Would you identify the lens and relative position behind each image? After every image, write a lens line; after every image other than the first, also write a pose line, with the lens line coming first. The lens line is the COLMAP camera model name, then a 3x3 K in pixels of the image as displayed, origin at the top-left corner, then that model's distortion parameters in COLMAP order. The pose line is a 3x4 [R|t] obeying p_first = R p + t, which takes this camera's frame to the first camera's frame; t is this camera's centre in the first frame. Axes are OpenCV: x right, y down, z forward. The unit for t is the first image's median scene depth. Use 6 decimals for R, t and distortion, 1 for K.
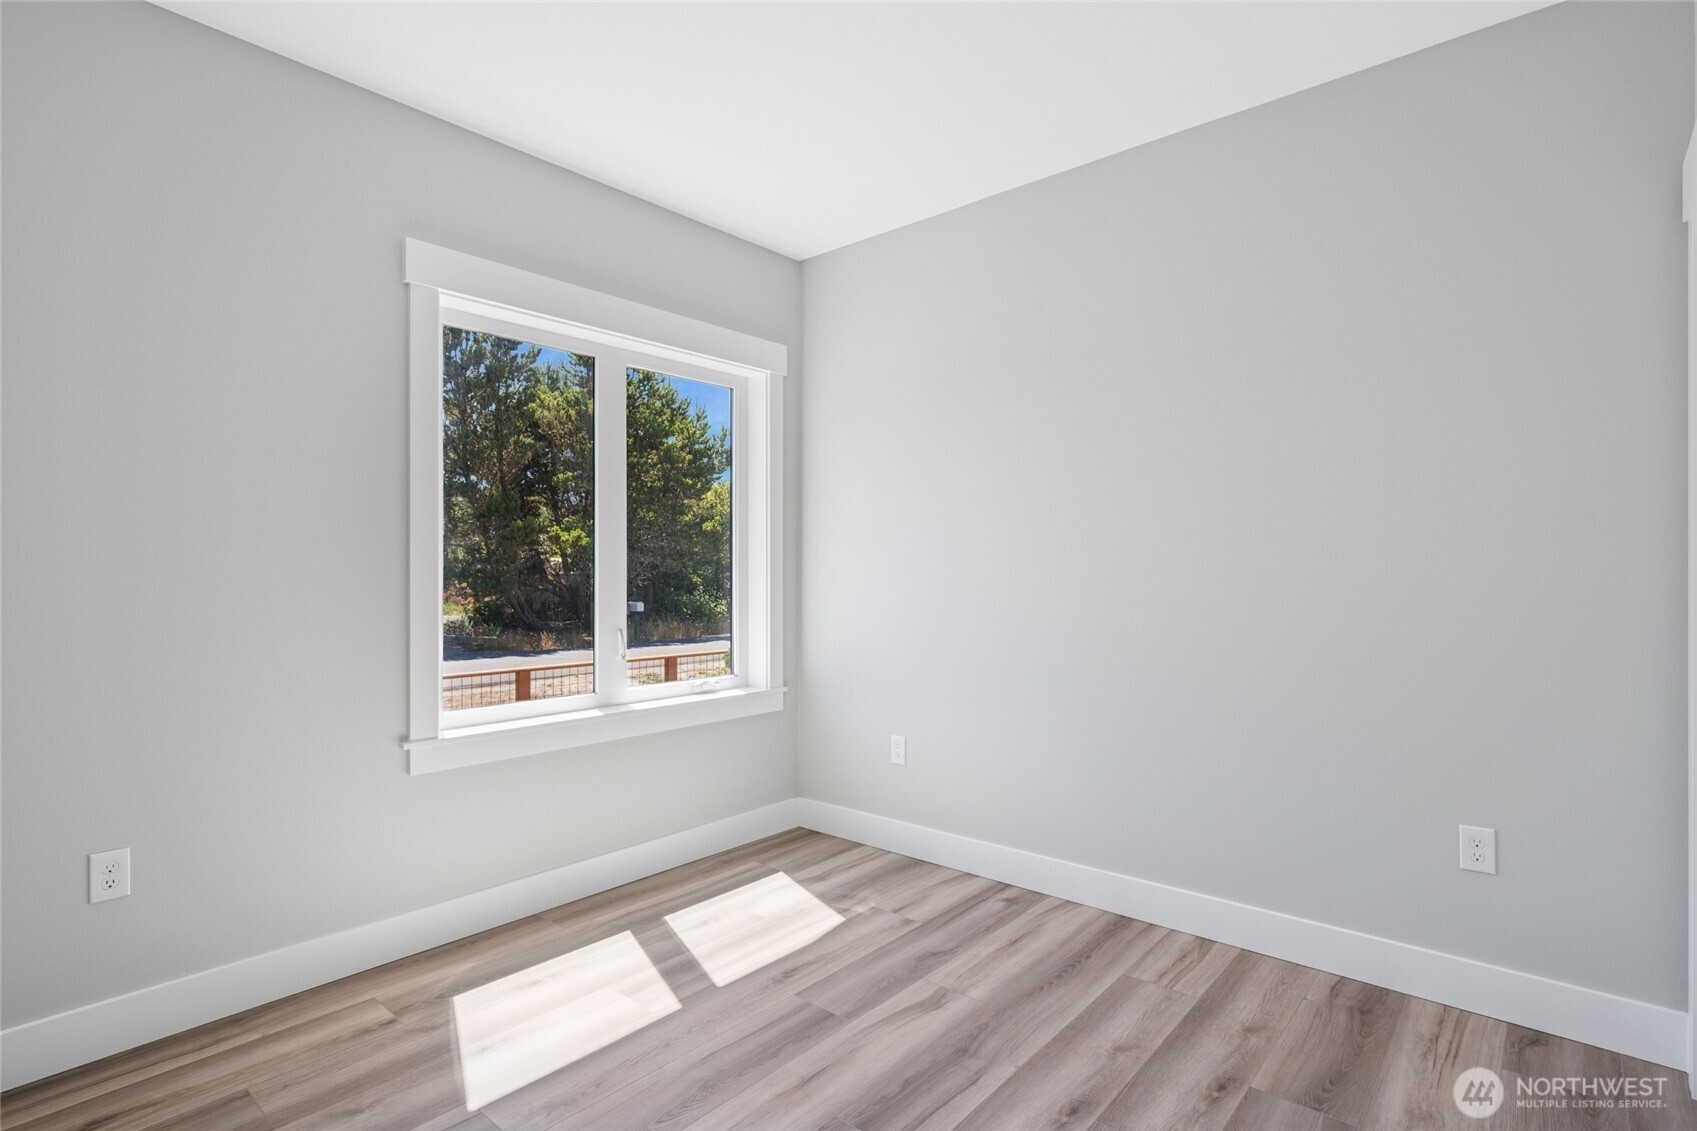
lens RADIAL K [[841.2, 0, 836.7], [0, 841.2, 562.7], [0, 0, 1]] dist [0.000211, 0.000214]
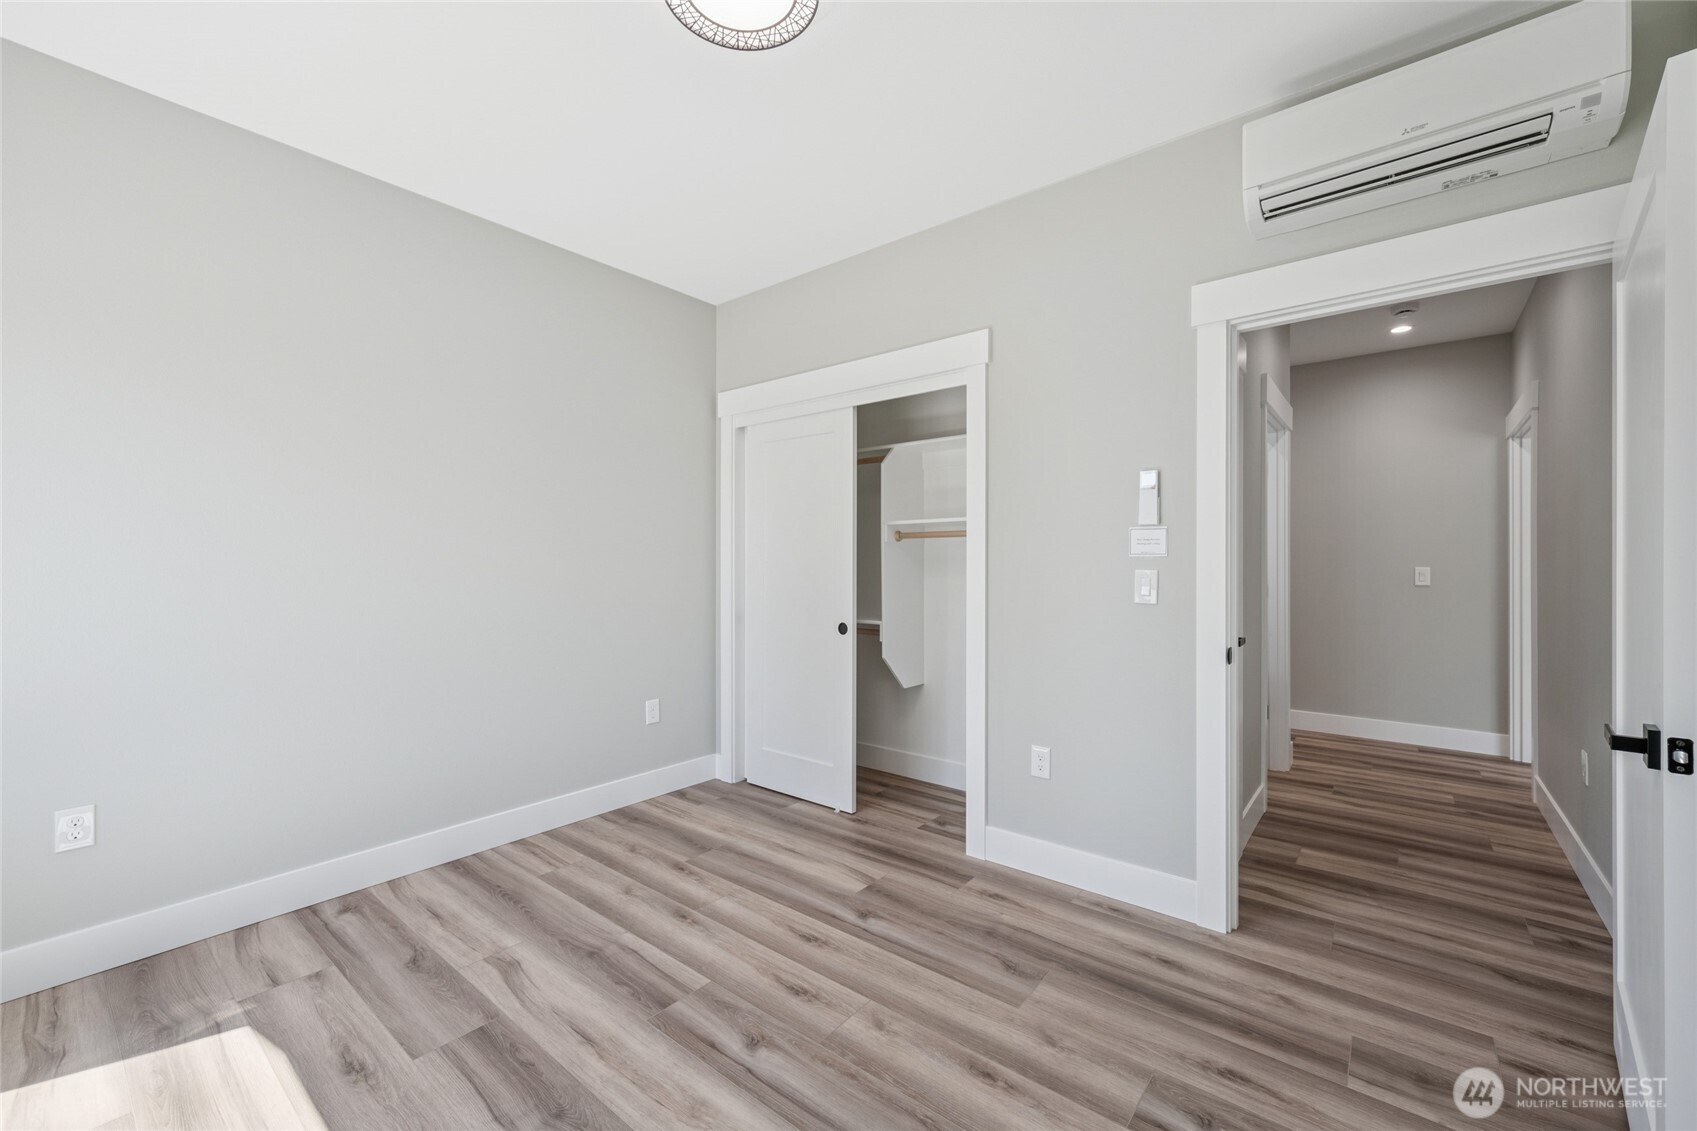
lens RADIAL K [[705.2, 0, 834.4], [0, 705.2, 565.5], [0, 0, 1]] dist [-0.003751, 0.001251]
pose [[-0.033282, -0.004496, 0.999436, -0.748104], [-0.002818, 0.999986, 0.004405, -0.001273], [-0.999442, -0.002670, -0.033294, 0.560566]]
